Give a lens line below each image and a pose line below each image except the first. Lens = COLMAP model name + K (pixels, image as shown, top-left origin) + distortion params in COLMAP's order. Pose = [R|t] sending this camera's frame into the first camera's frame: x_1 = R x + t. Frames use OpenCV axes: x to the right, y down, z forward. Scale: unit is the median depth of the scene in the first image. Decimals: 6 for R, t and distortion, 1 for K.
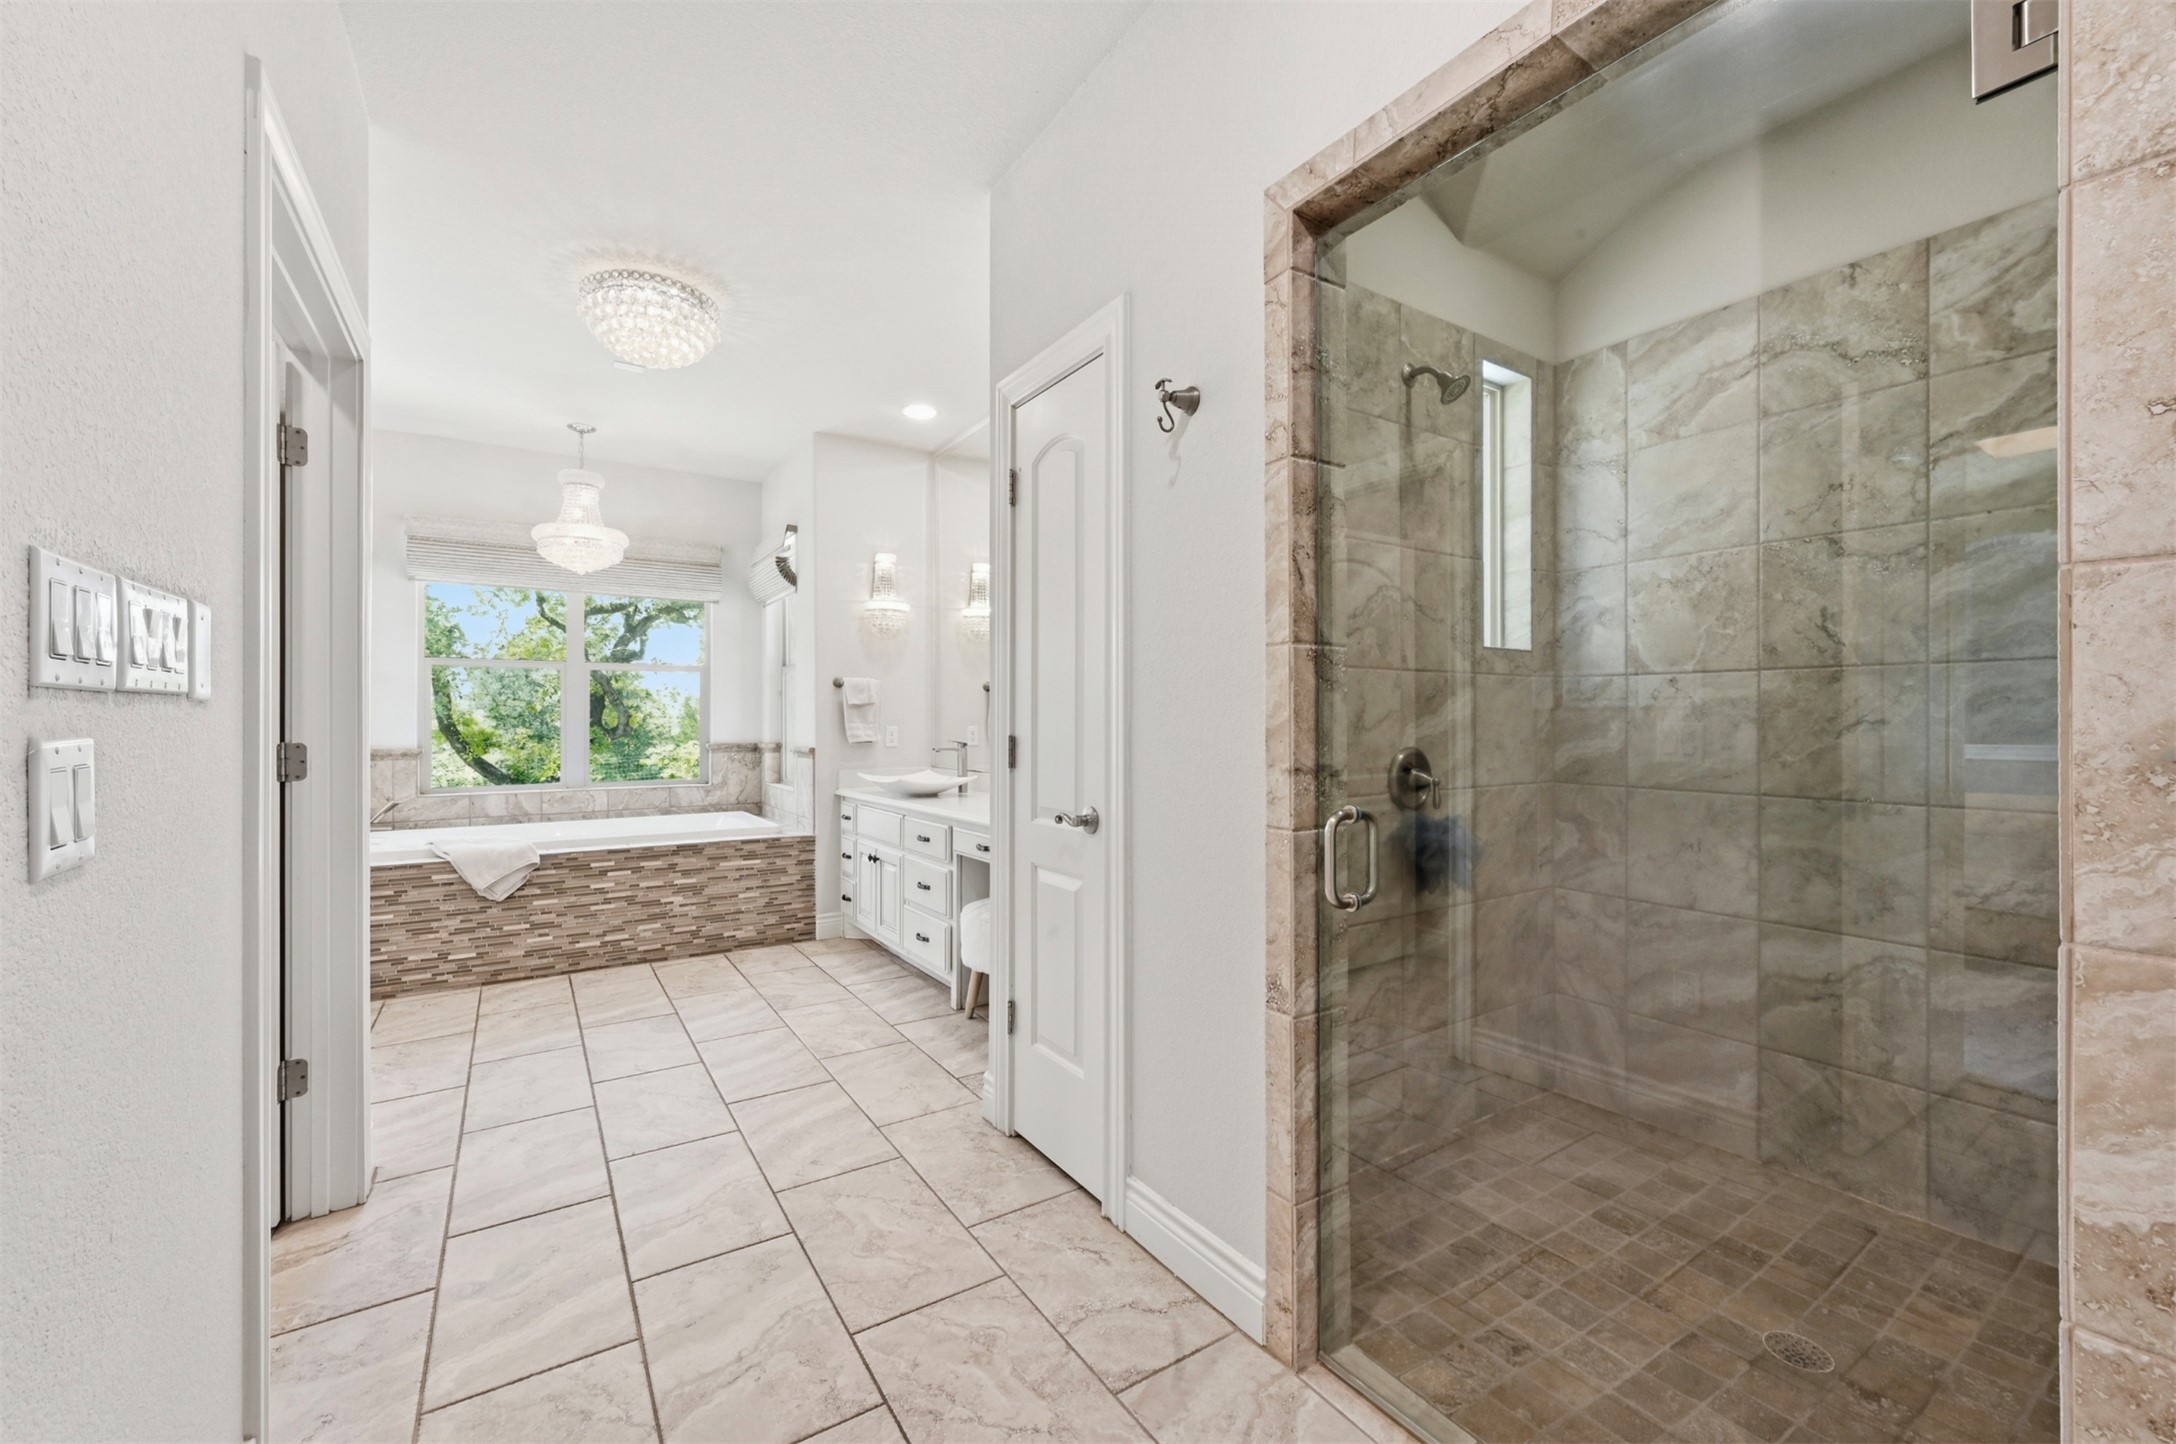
lens RADIAL K [[886.3, 0, 1093.0], [0, 886.3, 720.4], [0, 0, 1]] dist [-0.001753, -0.000349]
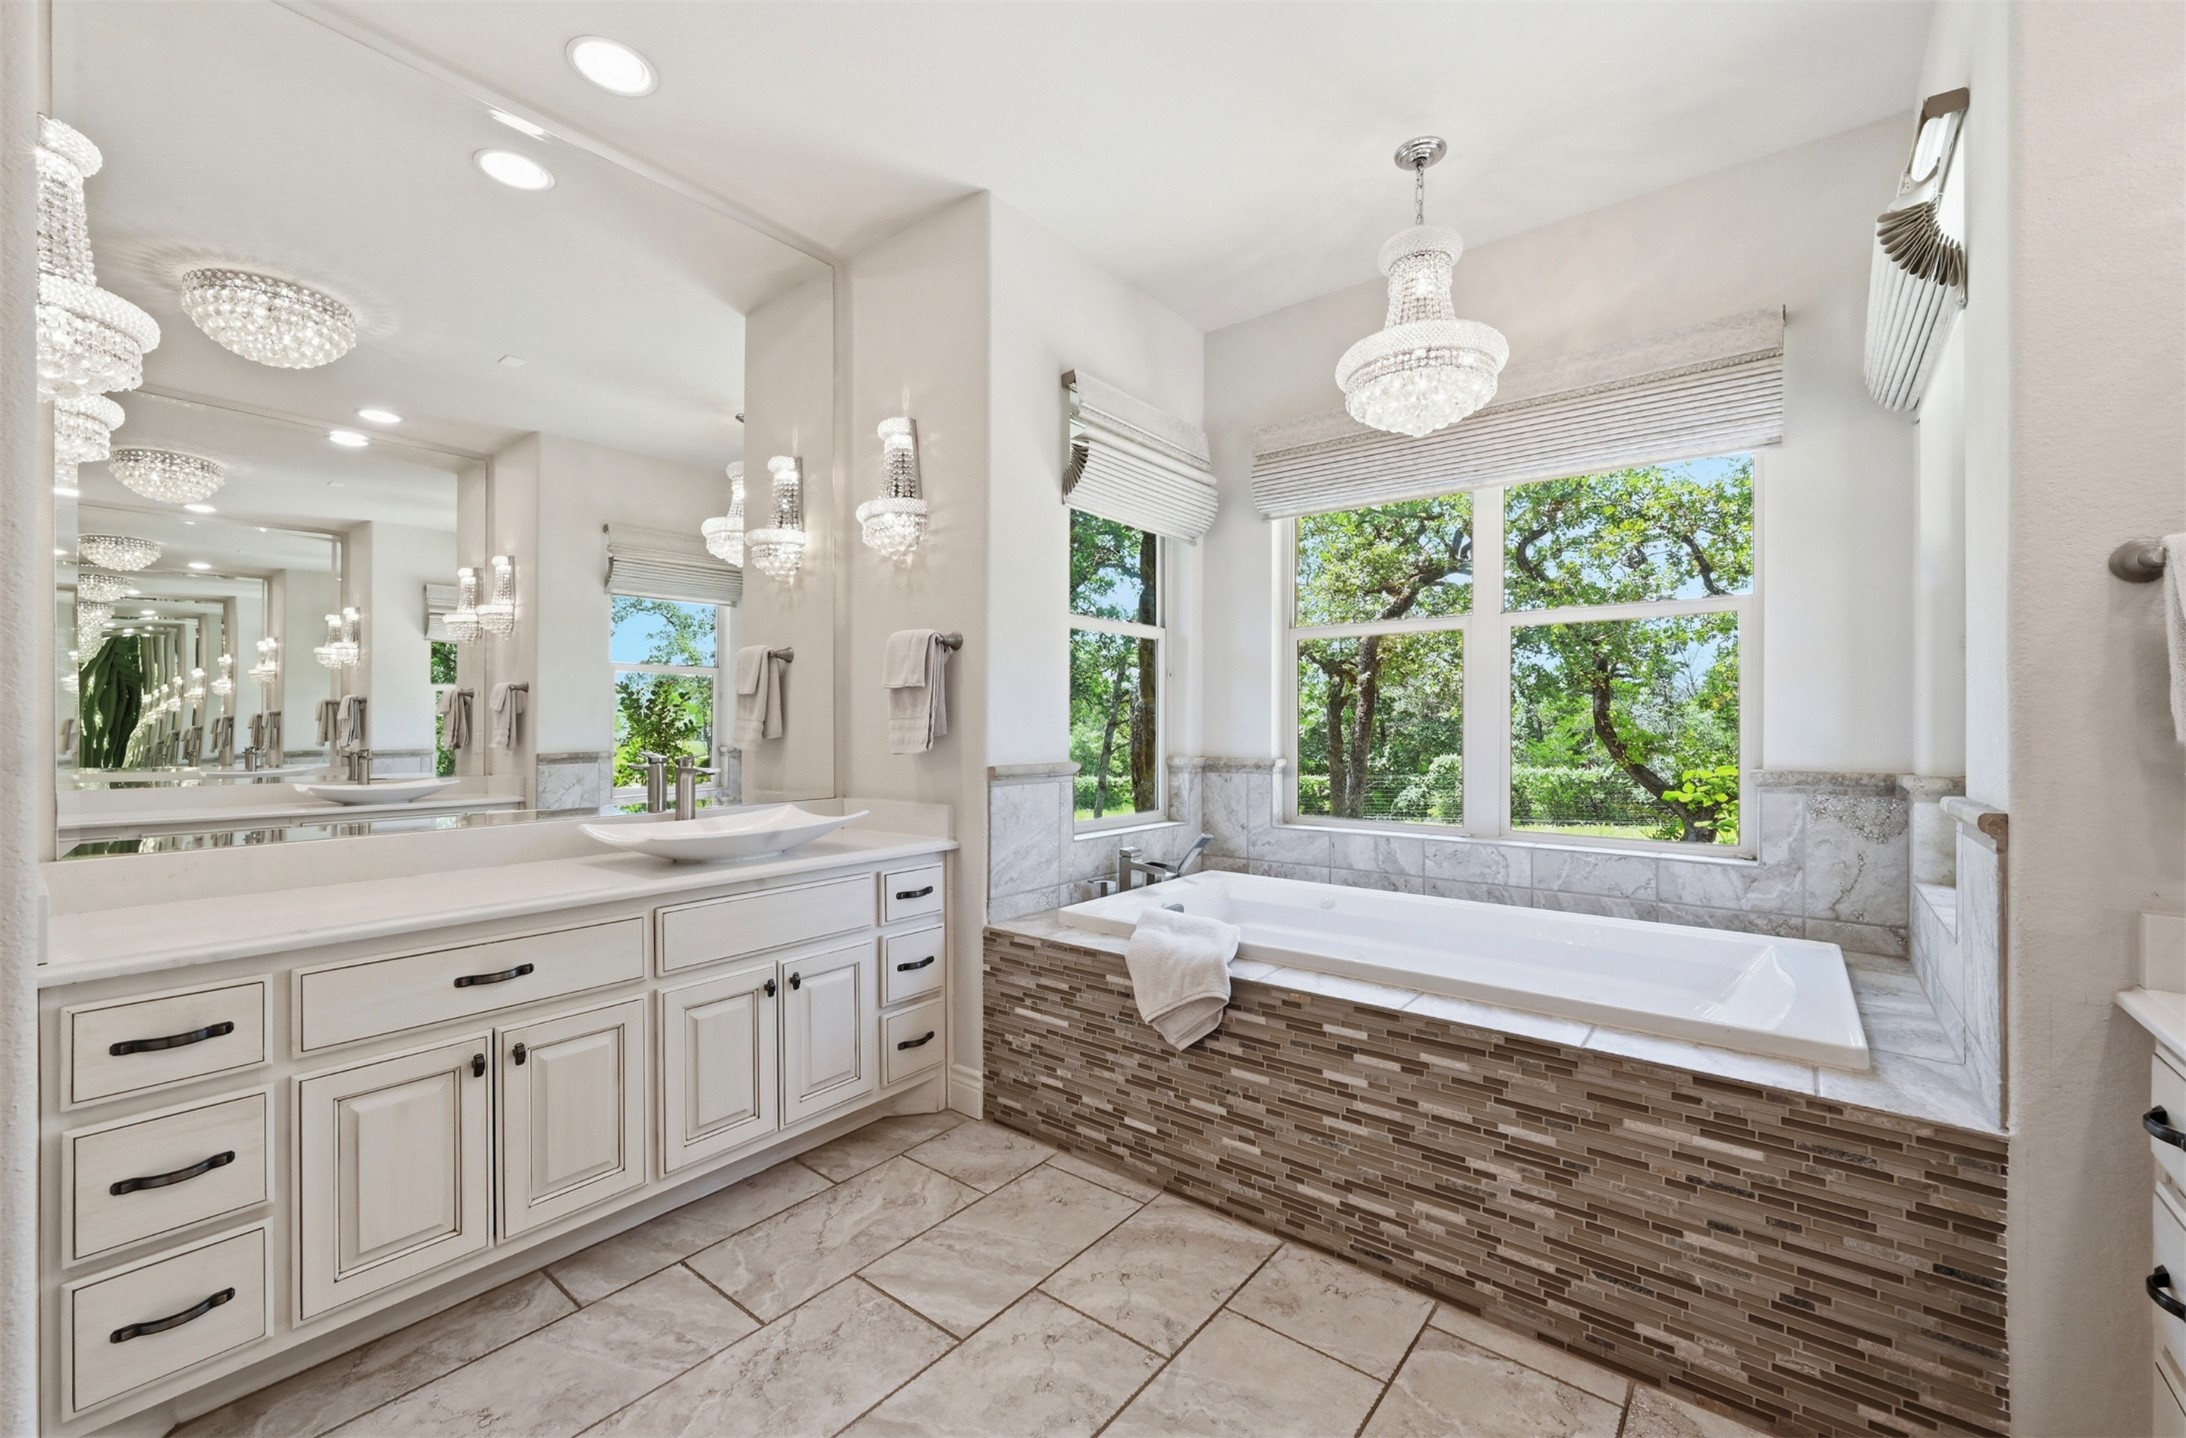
lens RADIAL K [[877.1, 0, 1095.4], [0, 877.1, 723.6], [0, 0, 1]] dist [-0.001162, 0.000486]
pose [[0.316625, 0.002669, -0.948547, -0.095307], [-0.000247, 0.999996, 0.002731, 0.001522], [0.948551, -0.000630, 0.316624, 0.419209]]
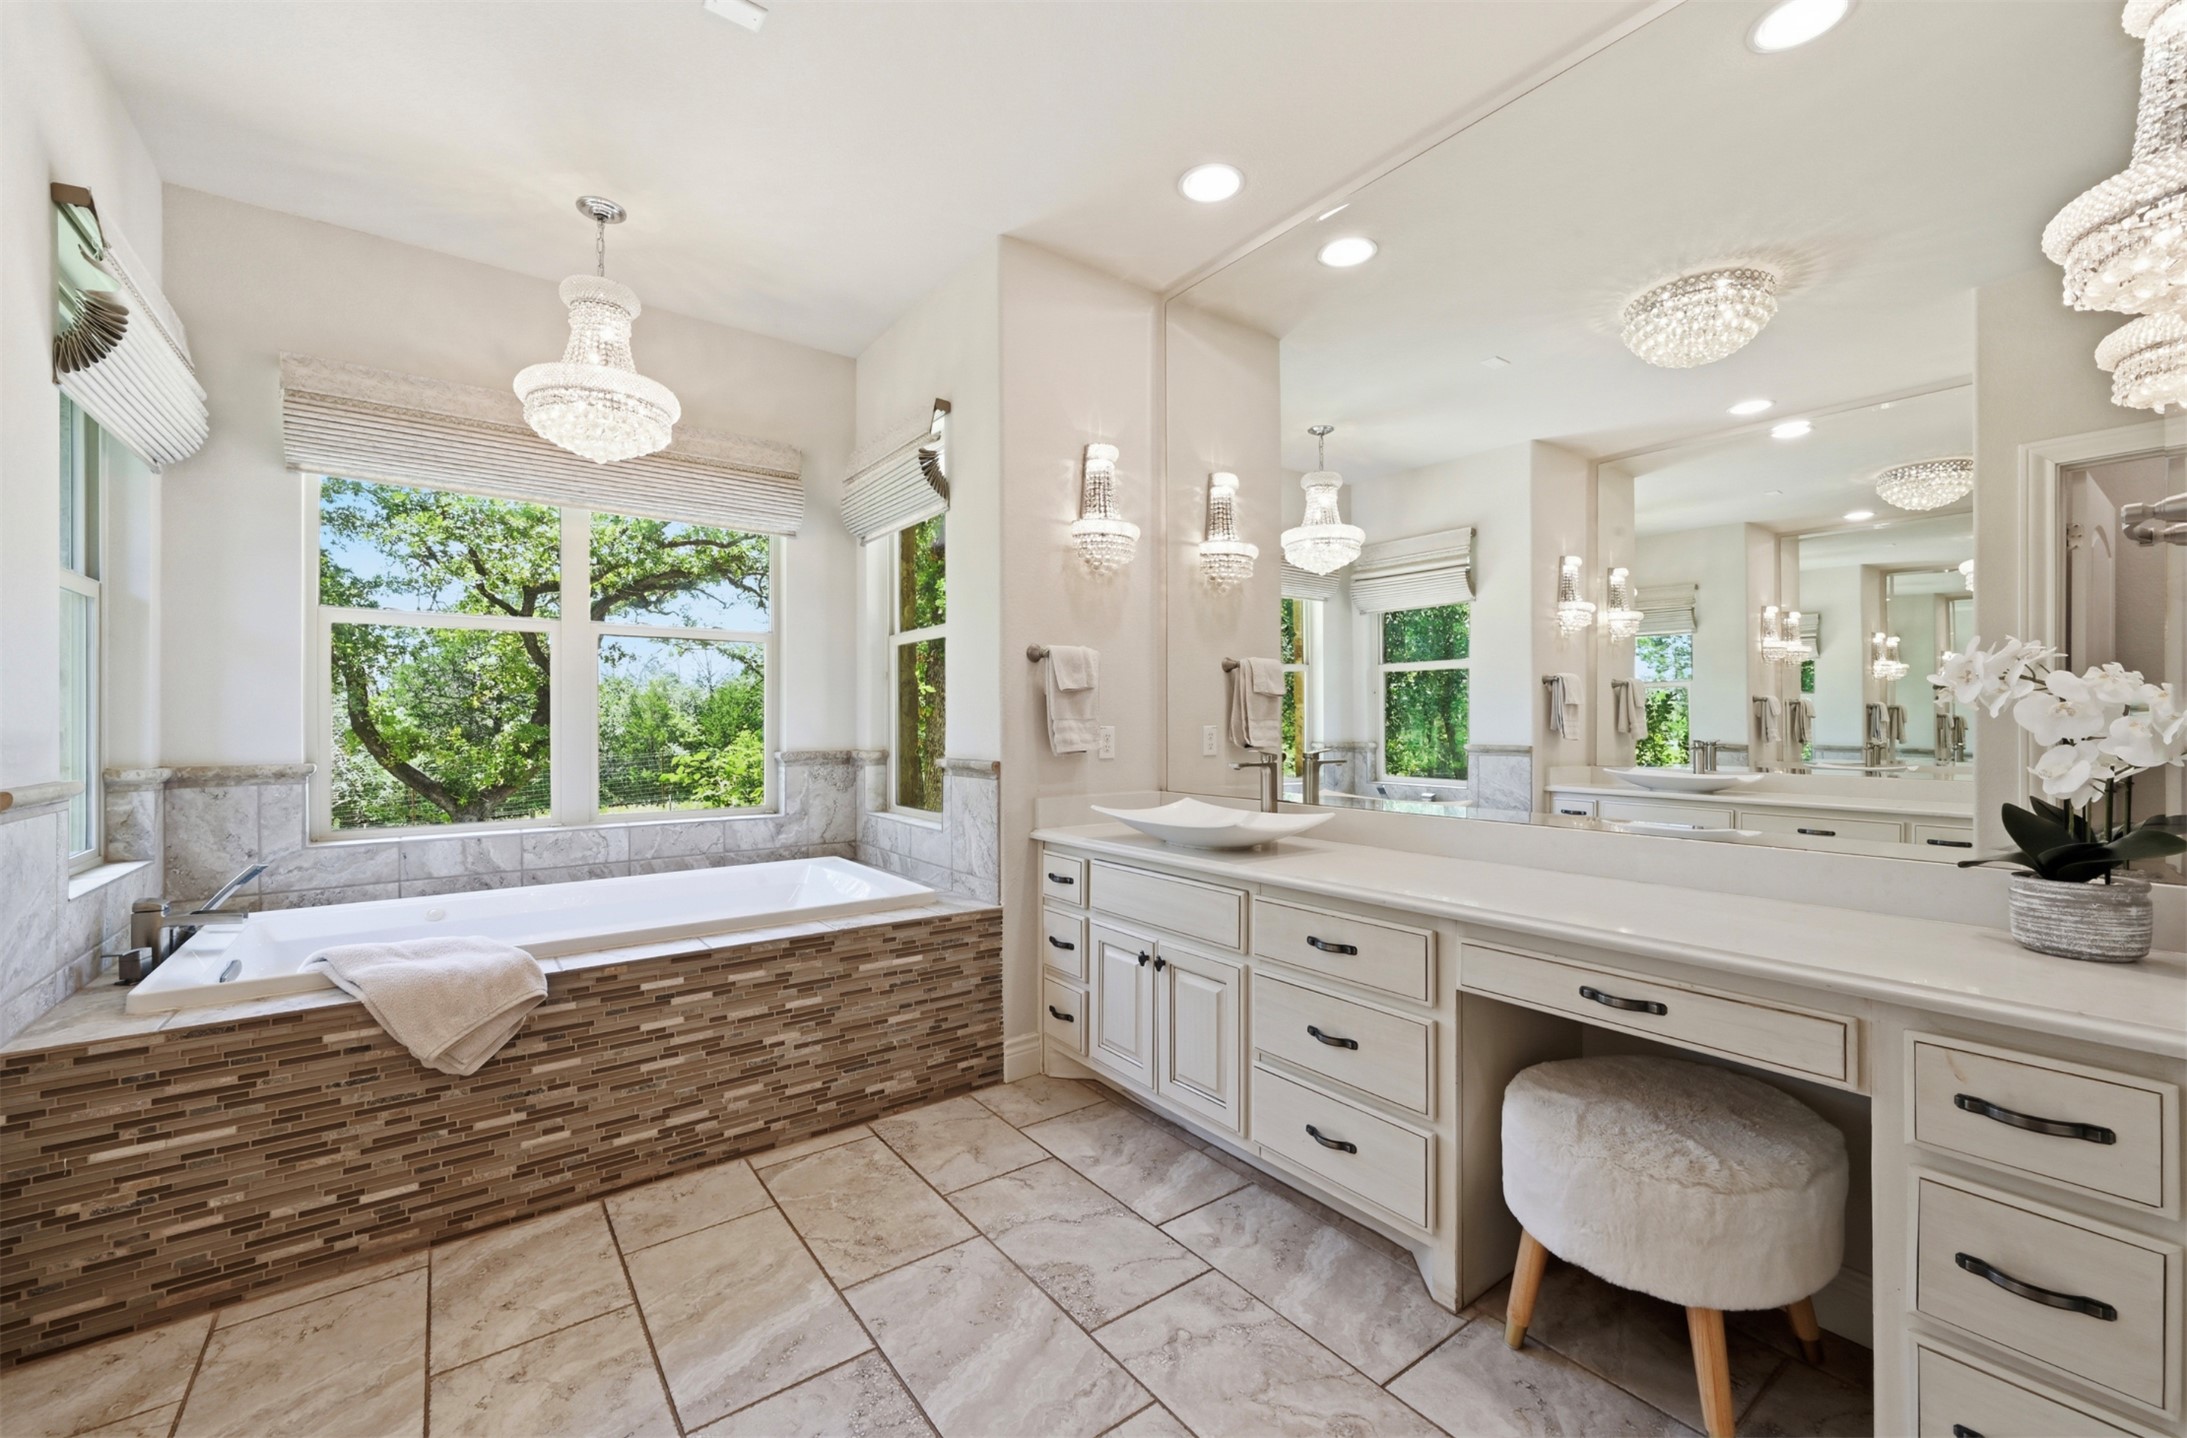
lens RADIAL K [[877.5, 0, 1082.1], [0, 877.5, 722.1], [0, 0, 1]] dist [-0.001162, 0.000486]
pose [[0.998402, 0.000820, 0.056505, -0.188708], [-0.000967, 0.999996, 0.002579, 0.001704], [-0.056503, -0.002629, 0.998399, 0.261128]]
